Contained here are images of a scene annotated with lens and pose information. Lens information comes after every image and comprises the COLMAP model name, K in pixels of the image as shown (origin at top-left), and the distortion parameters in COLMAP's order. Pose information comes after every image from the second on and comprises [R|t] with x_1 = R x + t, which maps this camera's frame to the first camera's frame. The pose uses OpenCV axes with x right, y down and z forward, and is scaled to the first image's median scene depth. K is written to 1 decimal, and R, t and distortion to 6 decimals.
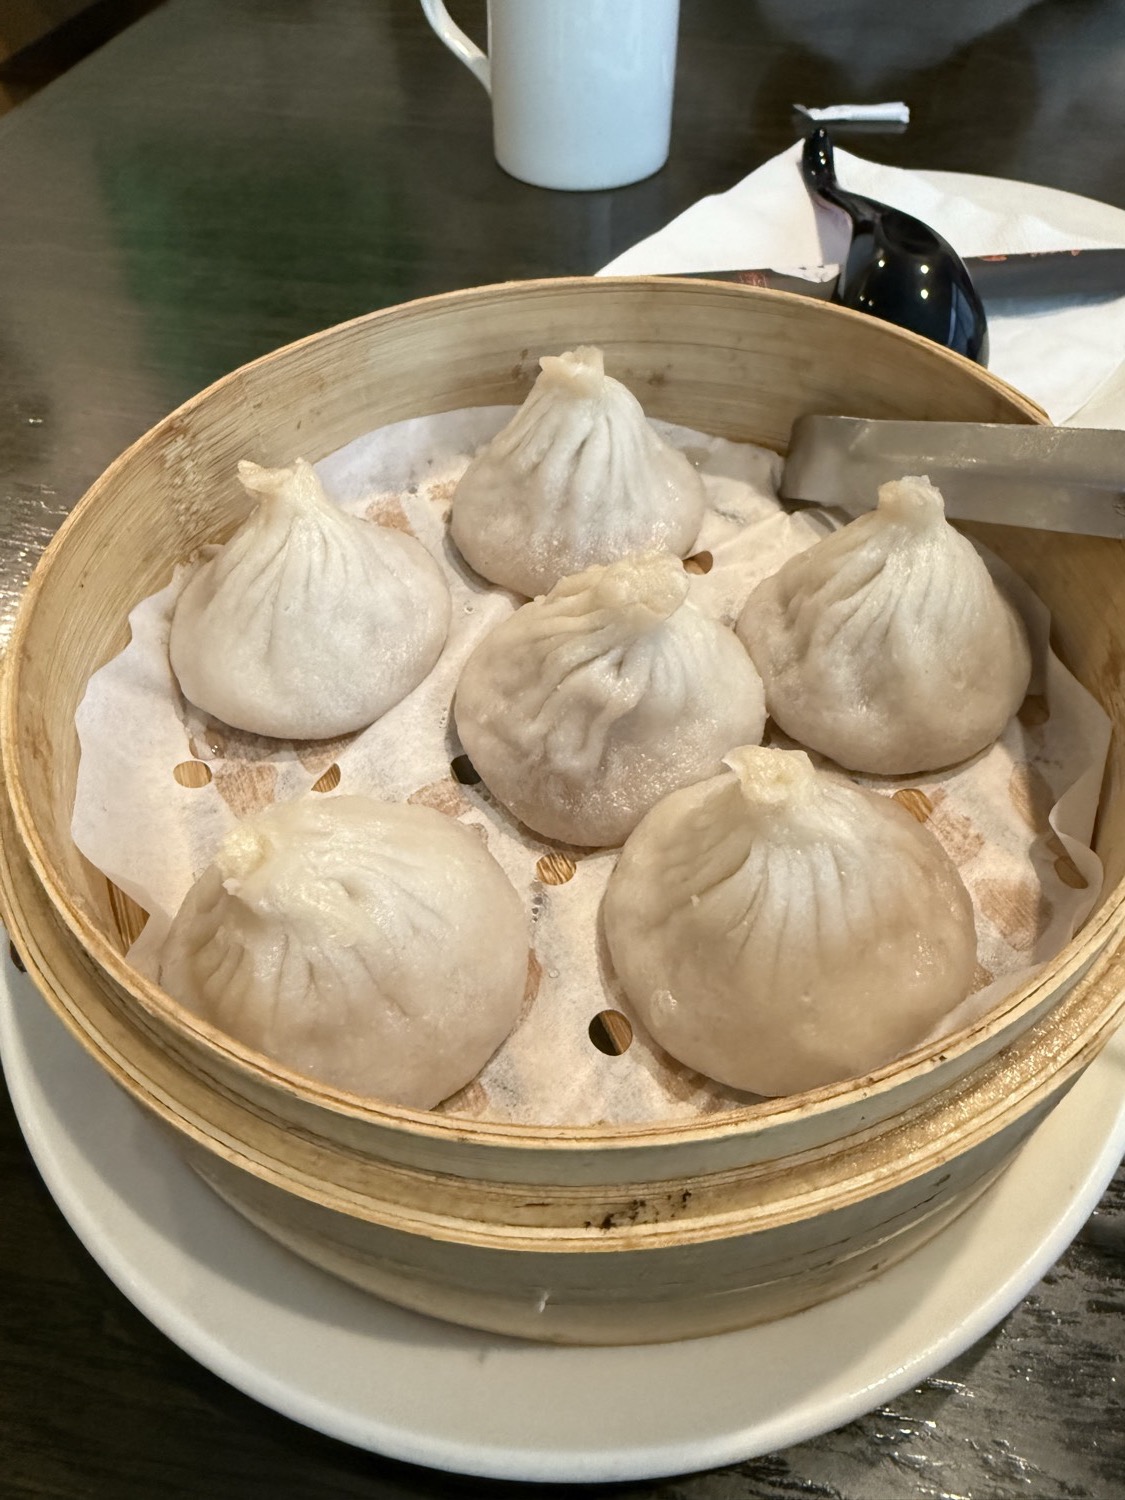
lens RADIAL K [[1276.5, 0, 562.5], [0, 1276.5, 750.0], [0, 0, 1]] dist [-0.068814, 0.281041]
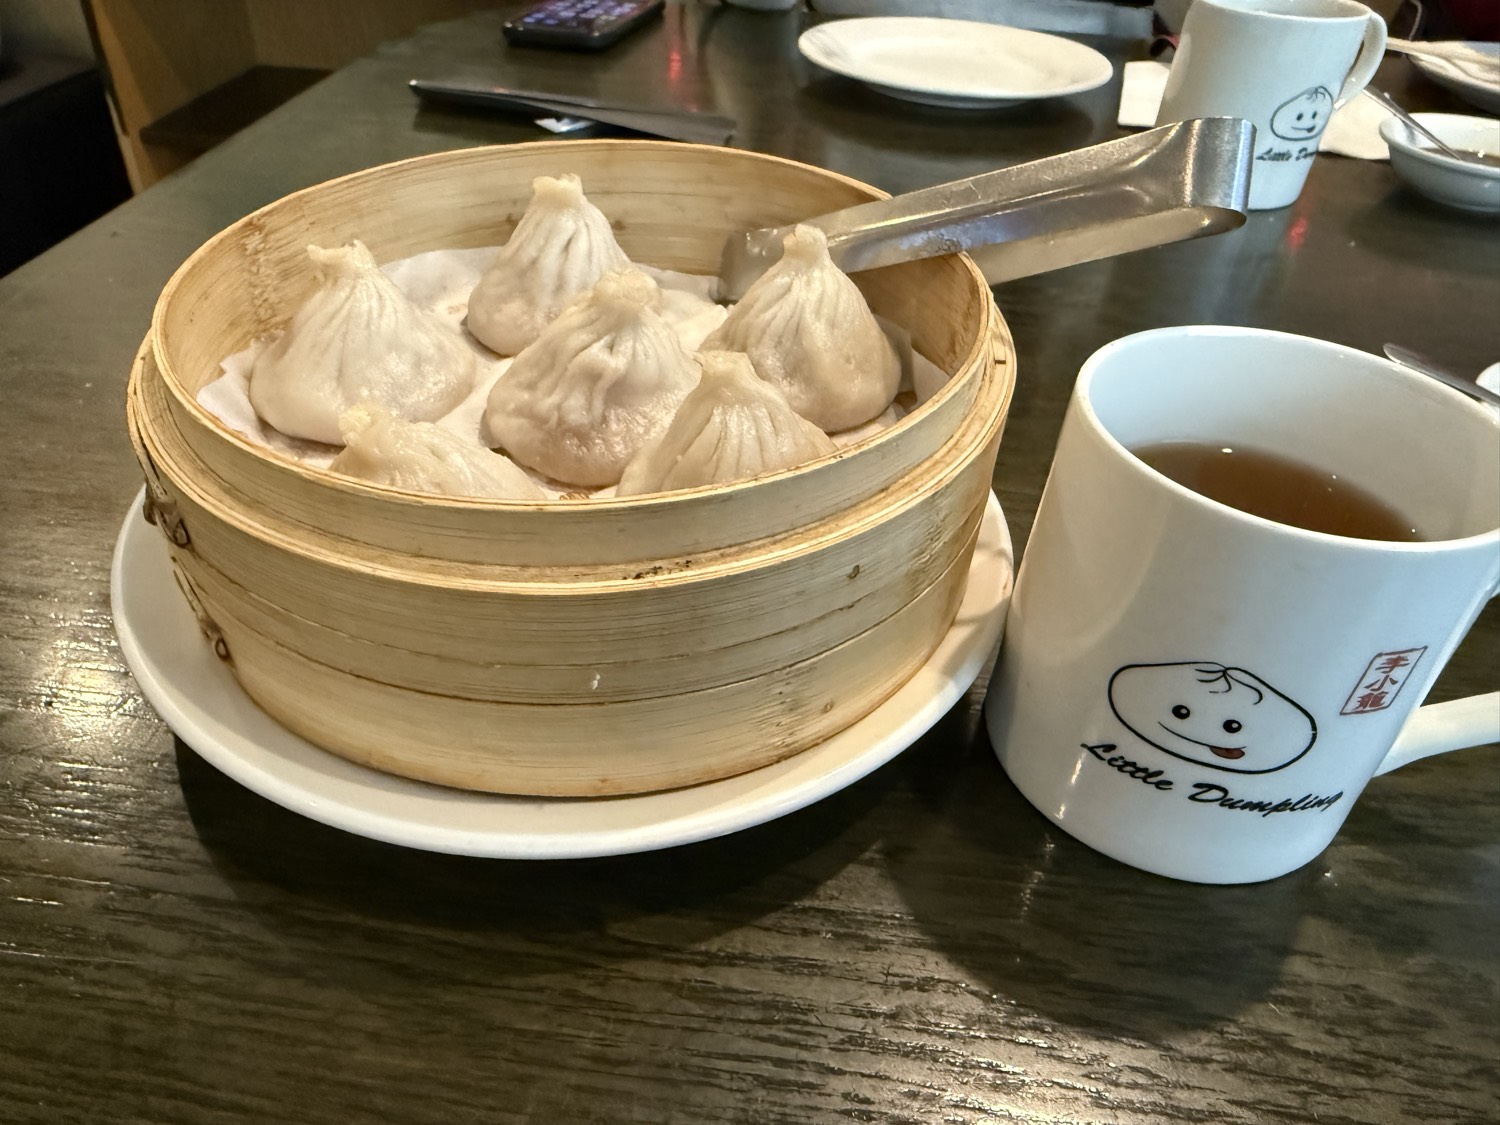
lens RADIAL K [[1276.5, 0, 750.0], [0, 1276.5, 562.5], [0, 0, 1]] dist [-0.068814, 0.281041]
pose [[0.982122, -0.059745, 0.178511, -0.062031], [0.091404, 0.980357, -0.174775, 0.378193], [-0.164563, 0.187967, 0.968291, -0.296817]]
